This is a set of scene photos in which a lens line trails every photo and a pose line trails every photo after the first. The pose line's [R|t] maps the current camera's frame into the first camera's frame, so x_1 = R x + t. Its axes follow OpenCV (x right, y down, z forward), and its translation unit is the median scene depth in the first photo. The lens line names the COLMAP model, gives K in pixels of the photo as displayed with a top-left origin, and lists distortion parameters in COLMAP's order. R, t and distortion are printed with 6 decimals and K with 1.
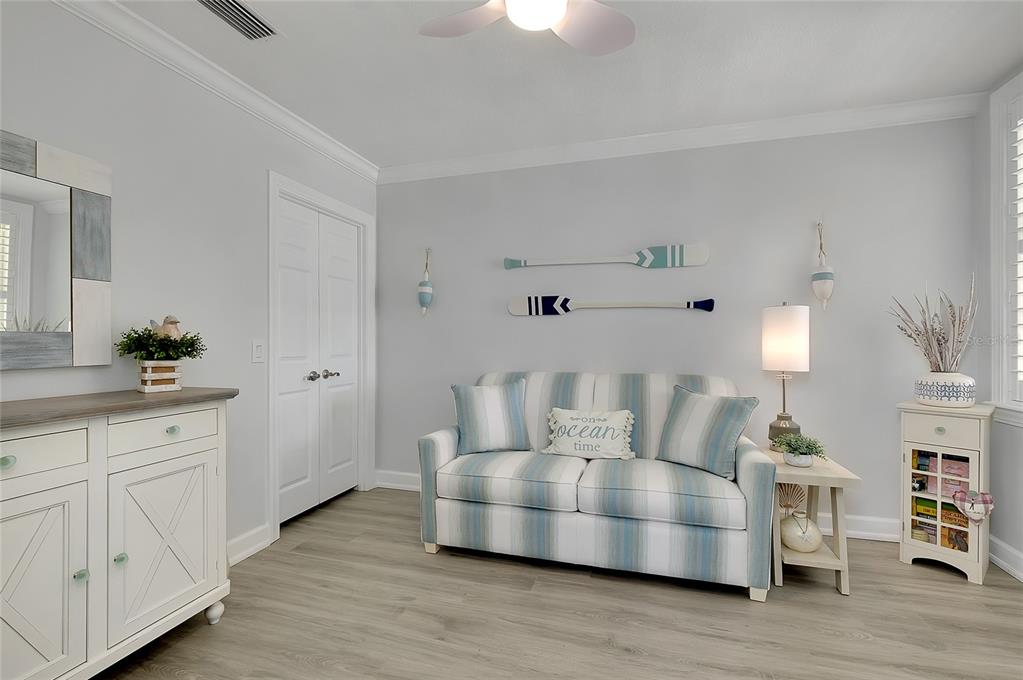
lens RADIAL K [[457.4, 0, 515.6], [0, 457.4, 341.5], [0, 0, 1]] dist [-0.007839, -0.000579]
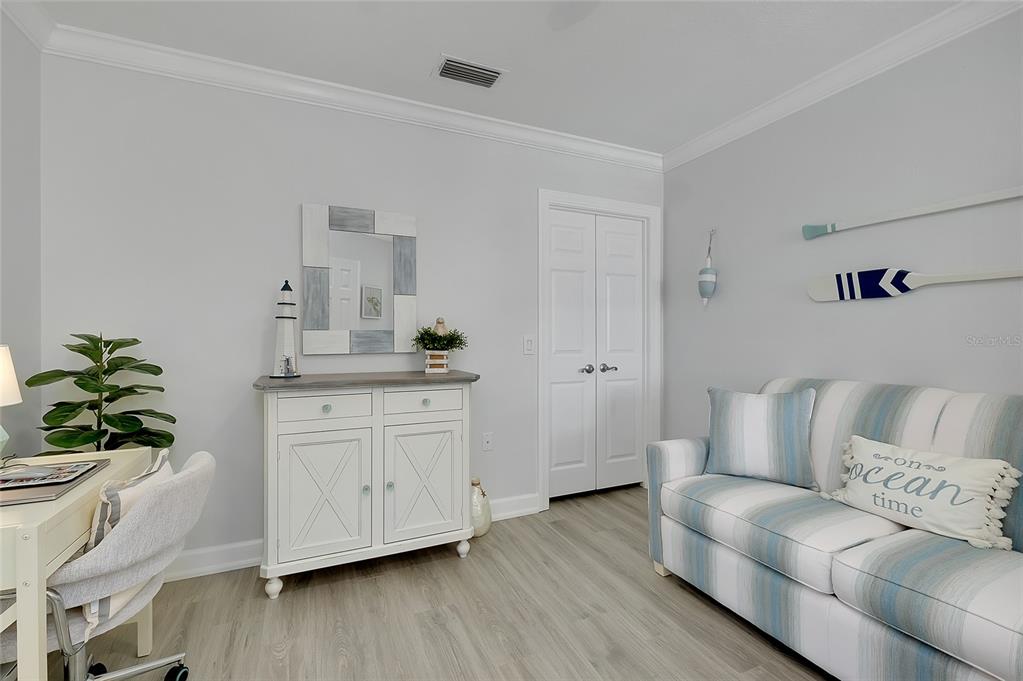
lens RADIAL K [[447.9, 0, 500.8], [0, 447.9, 336.9], [0, 0, 1]] dist [-0.006108, 0.000358]
pose [[0.657565, 0.002560, -0.753393, 0.264190], [-0.002069, 0.999997, 0.001593, -0.000942], [0.753395, 0.000511, 0.657568, 0.189630]]
